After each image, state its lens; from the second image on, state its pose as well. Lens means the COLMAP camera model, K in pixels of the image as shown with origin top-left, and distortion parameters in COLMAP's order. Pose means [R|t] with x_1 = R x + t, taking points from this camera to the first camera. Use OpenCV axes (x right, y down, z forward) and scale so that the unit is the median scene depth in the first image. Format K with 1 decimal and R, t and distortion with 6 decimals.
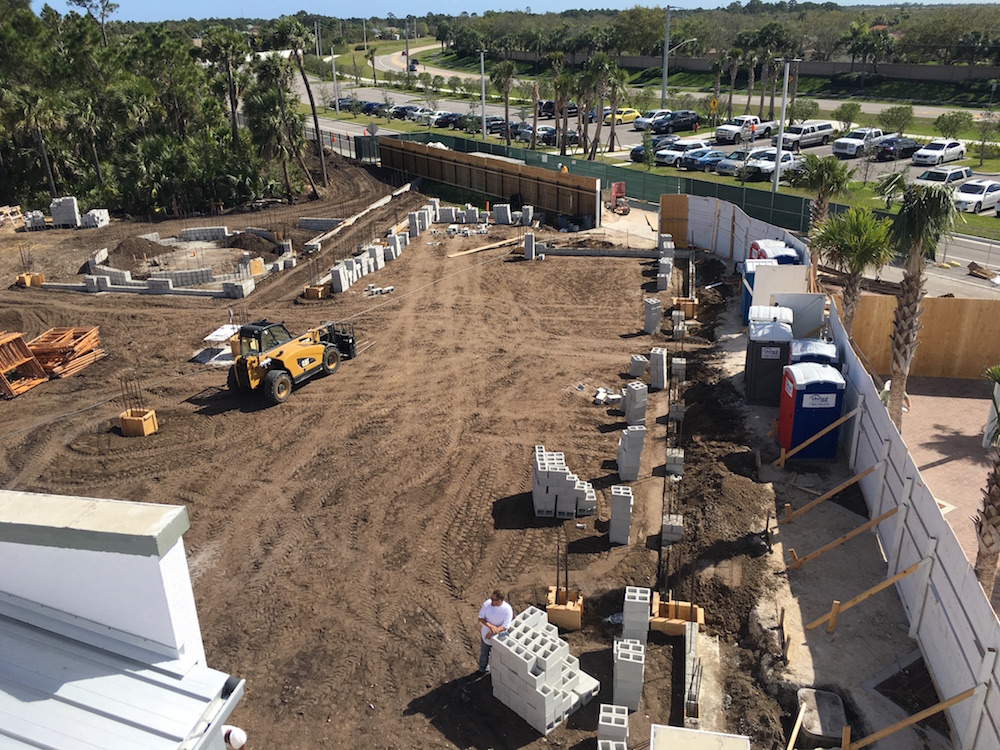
lens RADIAL K [[848.1, 0, 500.0], [0, 848.1, 375.0], [0, 0, 1]] dist [0.092413, -0.113160]
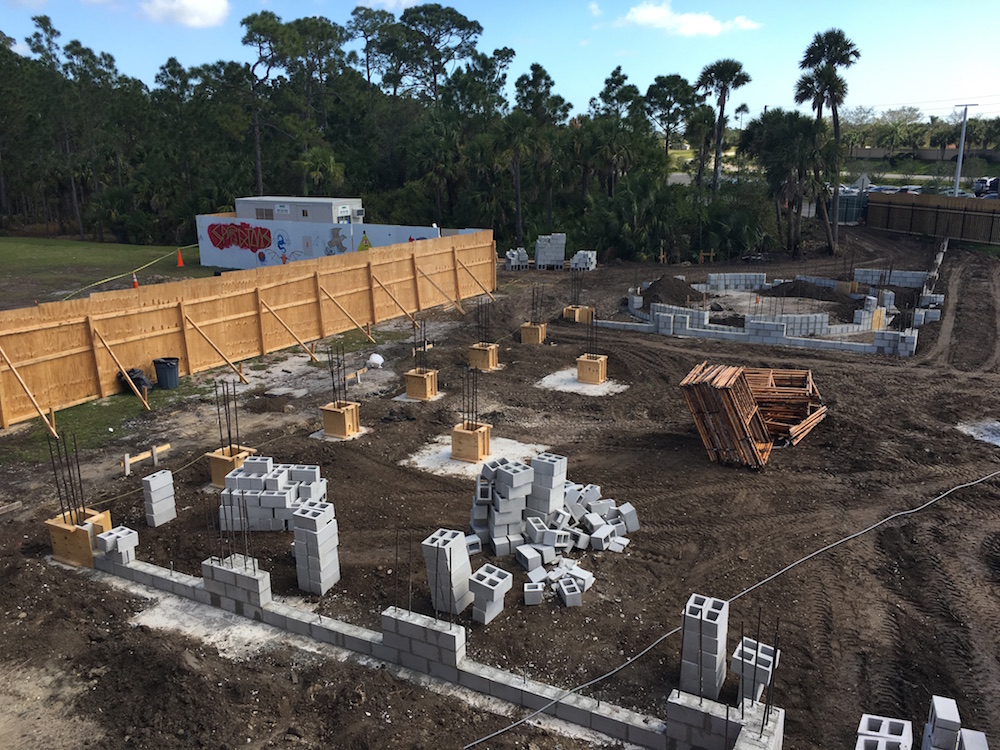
lens RADIAL K [[848.1, 0, 500.0], [0, 848.1, 375.0], [0, 0, 1]] dist [0.092413, -0.113160]
pose [[0.955346, 0.089837, -0.281501, -0.318652], [-0.122976, 0.987120, -0.102328, 0.024685], [0.268682, 0.132377, 0.954089, 0.211704]]
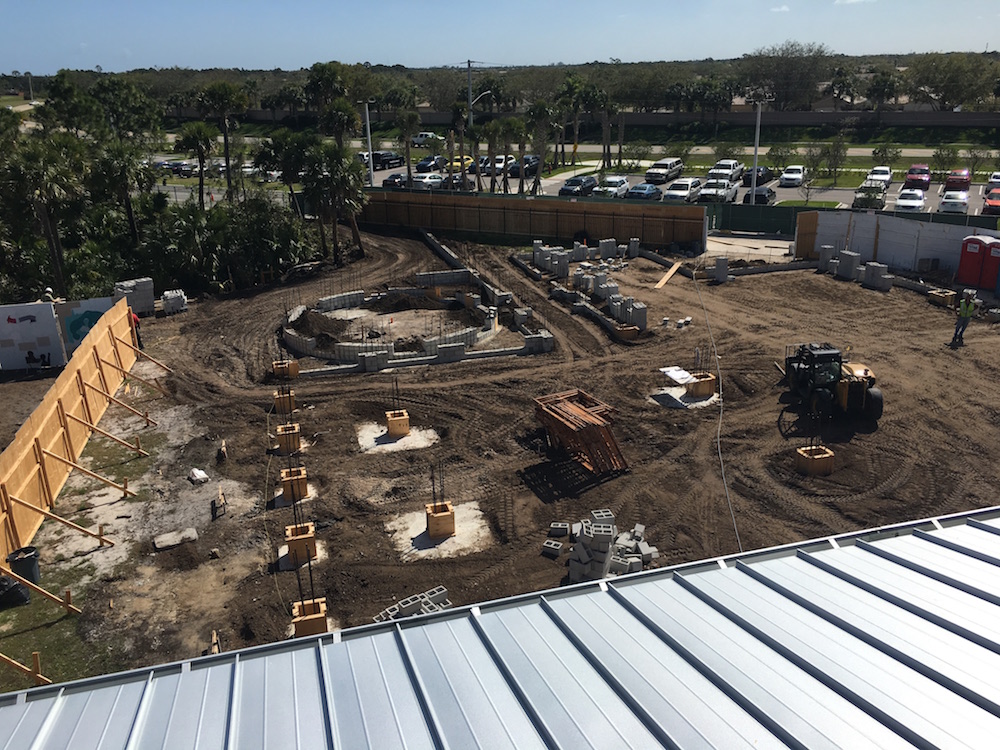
lens RADIAL K [[848.1, 0, 500.0], [0, 848.1, 375.0], [0, 0, 1]] dist [0.092413, -0.113160]
pose [[0.892843, -0.149225, 0.424928, -0.571381], [0.175334, 0.984246, -0.022762, -0.039426], [-0.414837, 0.094827, 0.904941, 0.143621]]
